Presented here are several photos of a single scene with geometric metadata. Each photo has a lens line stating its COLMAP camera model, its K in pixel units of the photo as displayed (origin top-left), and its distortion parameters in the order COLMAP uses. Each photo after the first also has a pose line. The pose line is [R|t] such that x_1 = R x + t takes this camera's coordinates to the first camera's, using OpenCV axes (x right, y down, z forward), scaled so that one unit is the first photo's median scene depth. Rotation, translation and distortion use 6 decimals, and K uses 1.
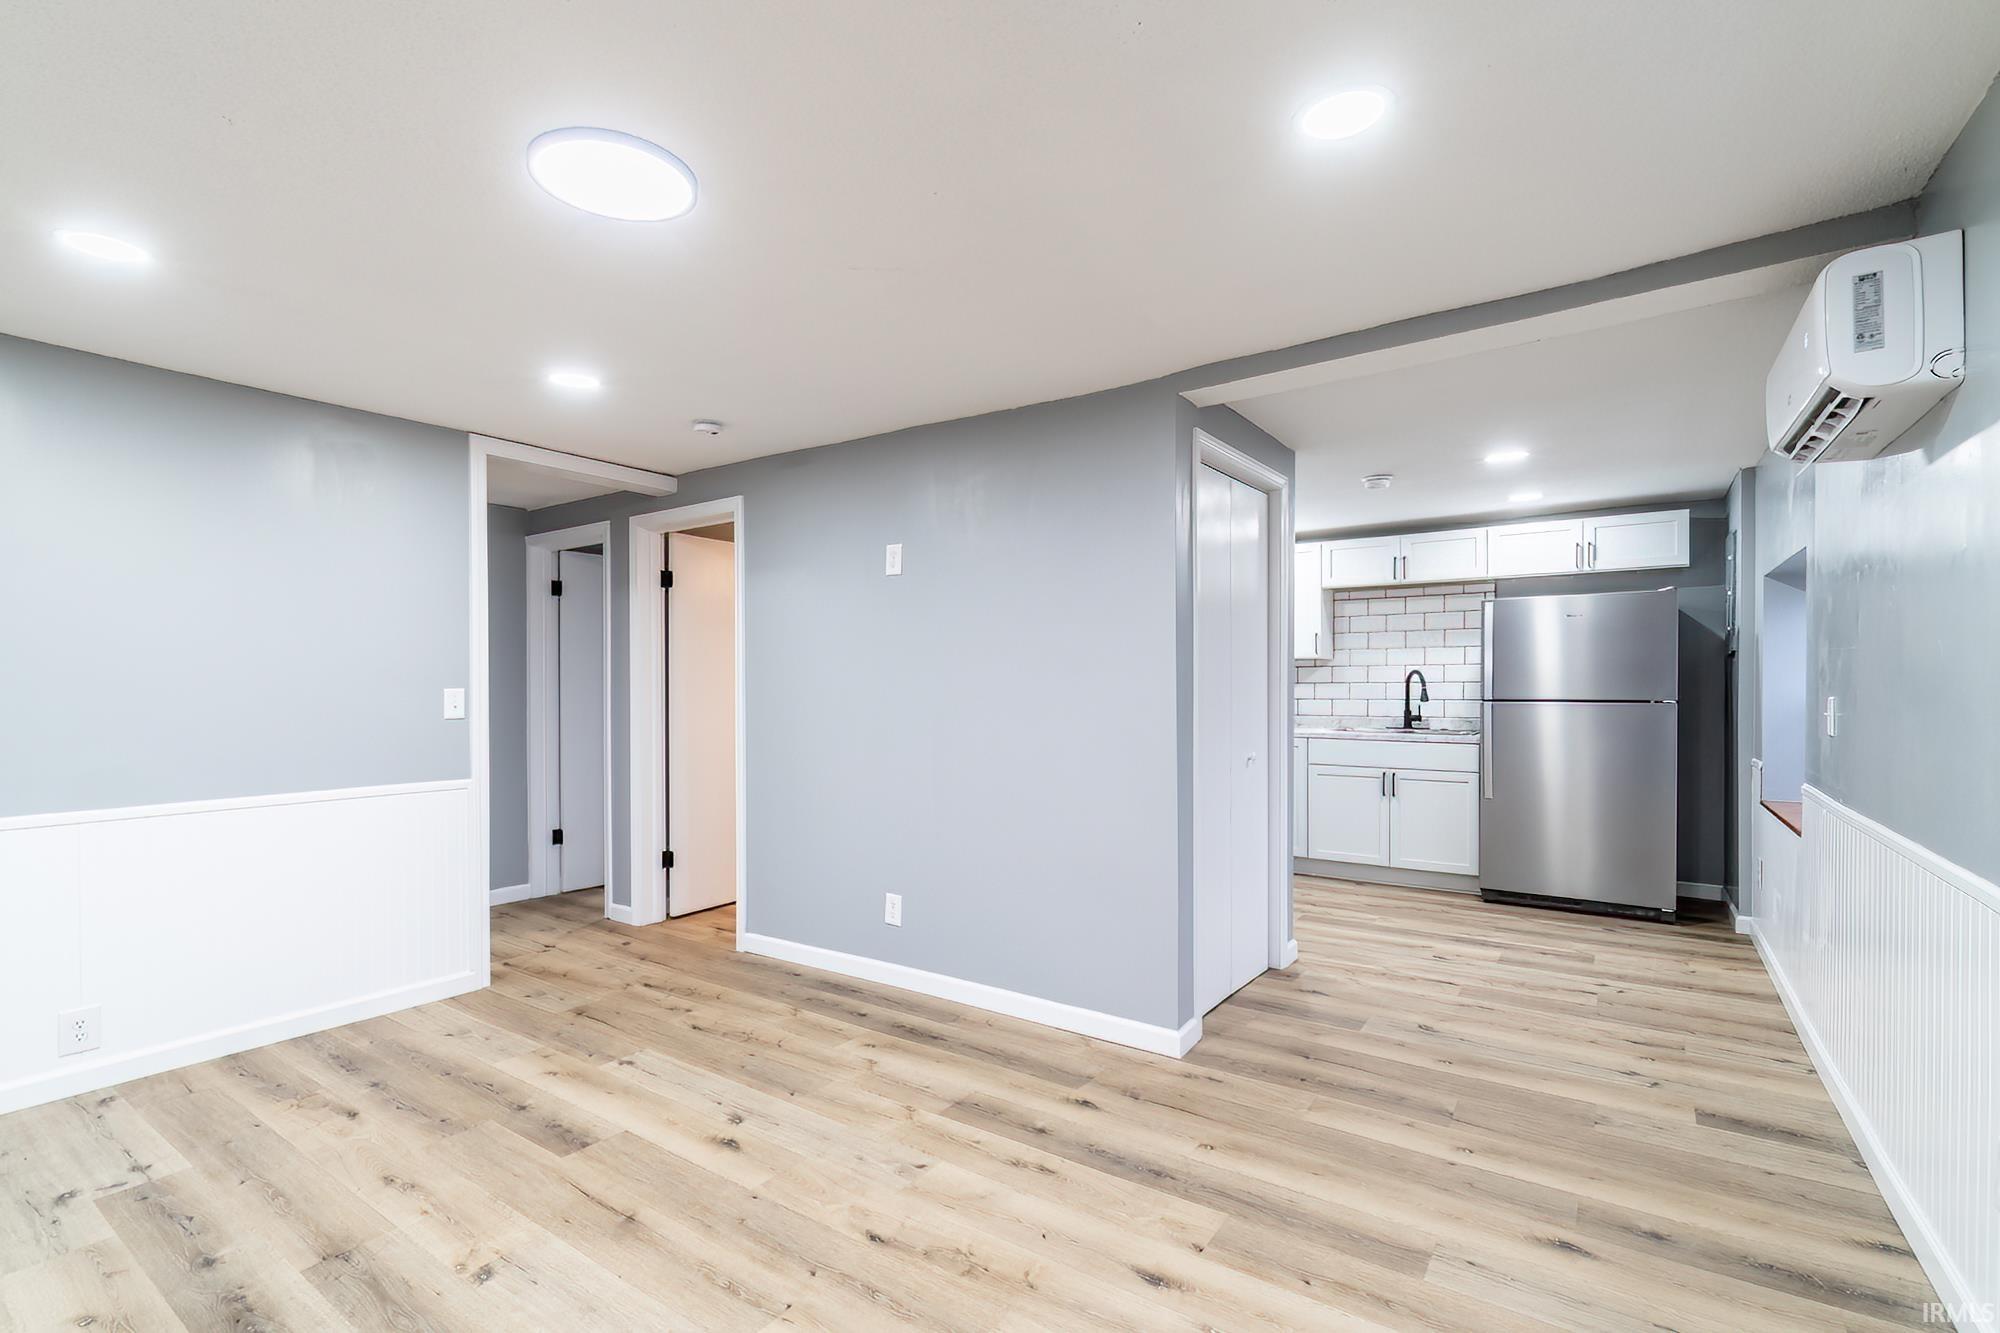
lens RADIAL K [[910.2, 0, 1019.3], [0, 910.2, 682.0], [0, 0, 1]] dist [-0.002093, -0.000615]
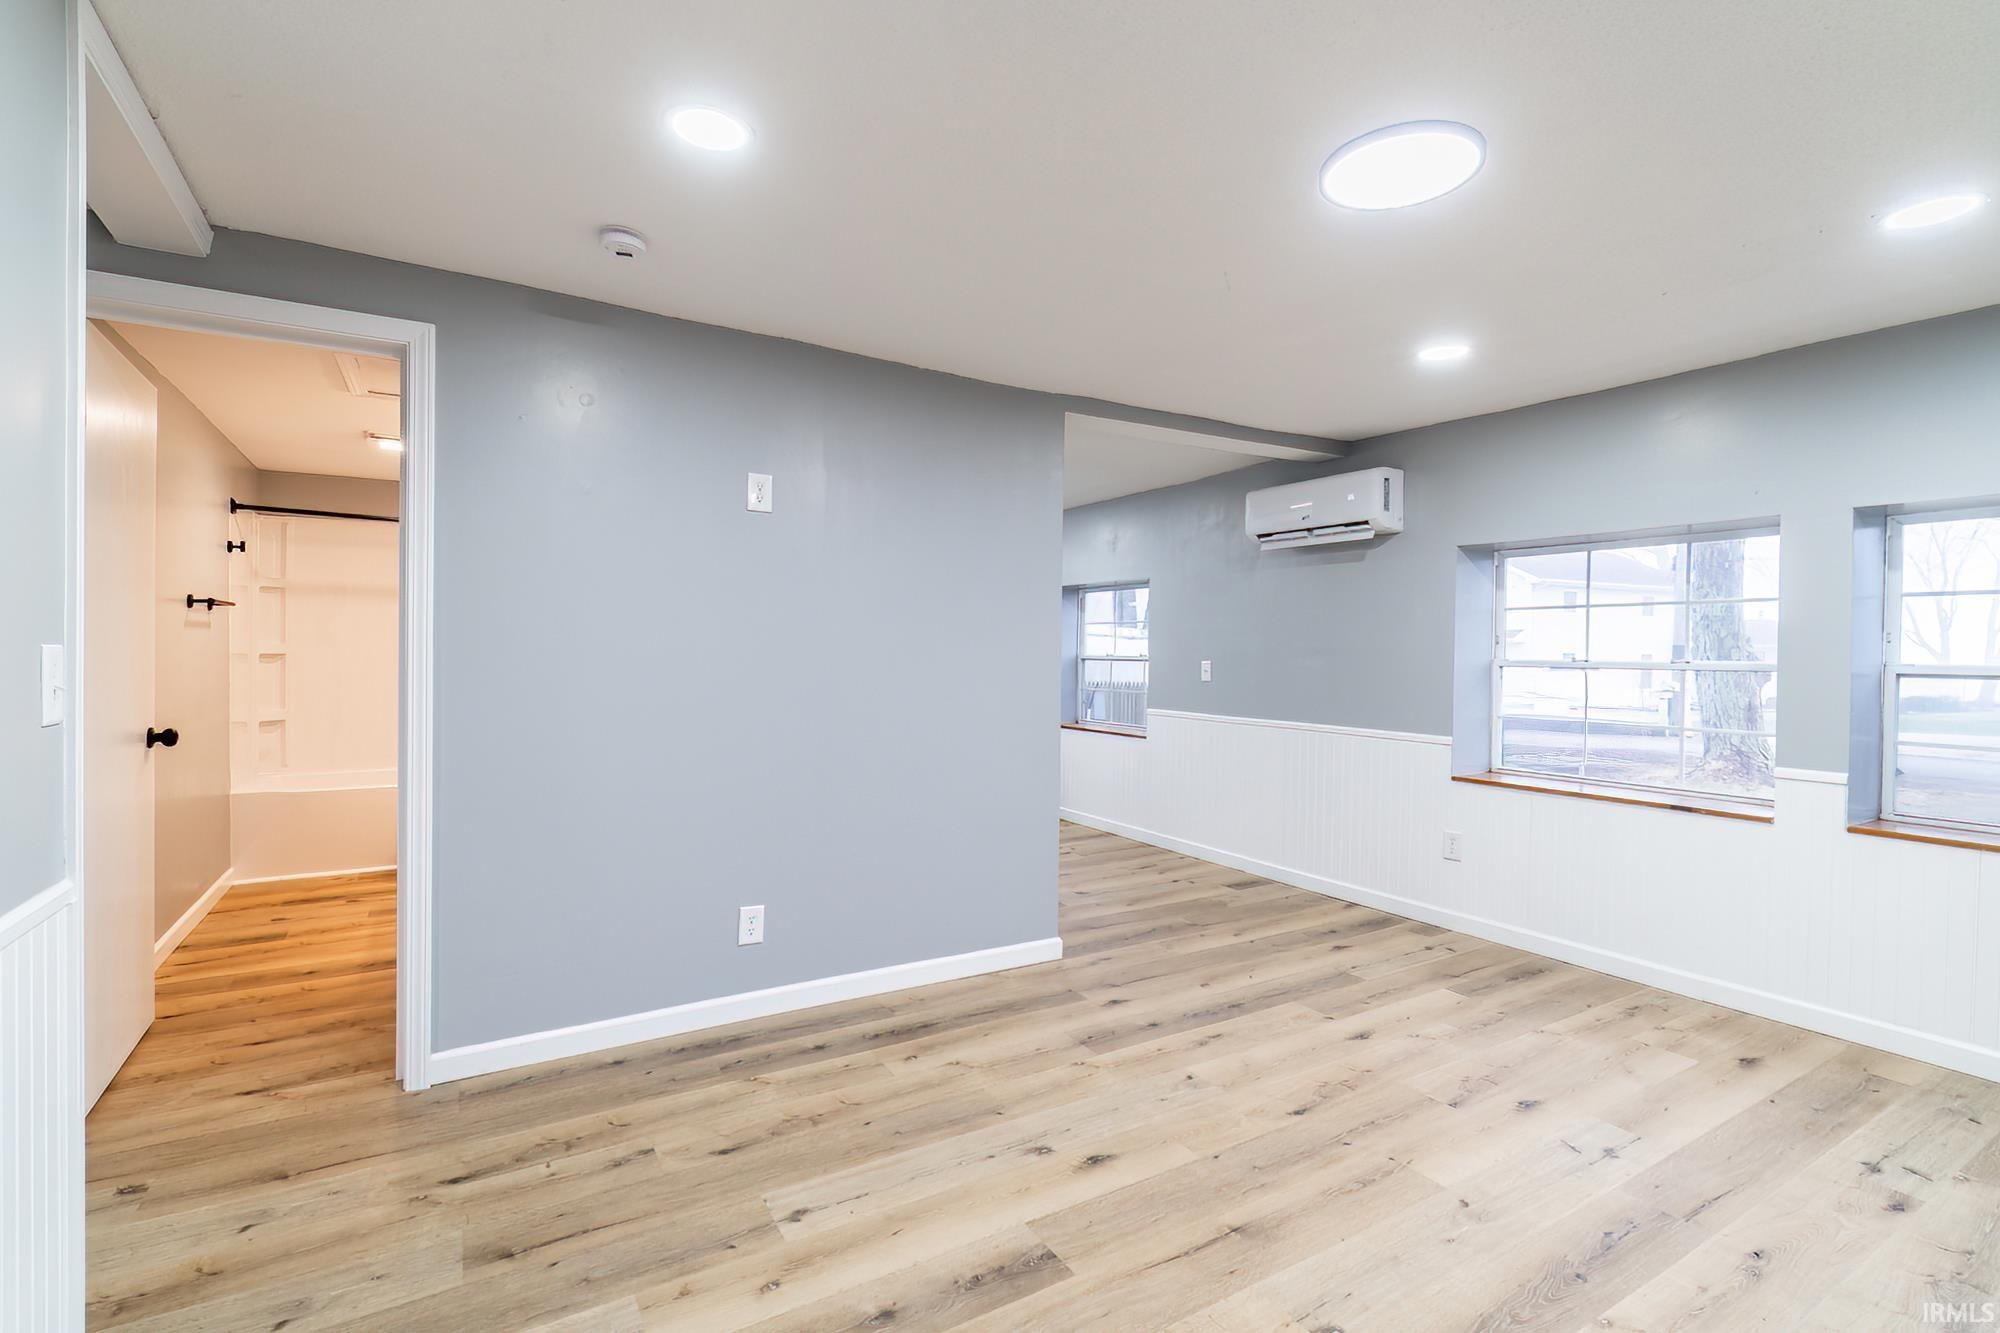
lens RADIAL K [[880.1, 0, 979.6], [0, 880.1, 657.9], [0, 0, 1]] dist [-0.007182, 0.001644]
pose [[0.429508, -0.001058, 0.903062, -1.116741], [-0.017845, 0.999794, 0.009658, 0.000910], [-0.902886, -0.020263, 0.429401, 0.713506]]
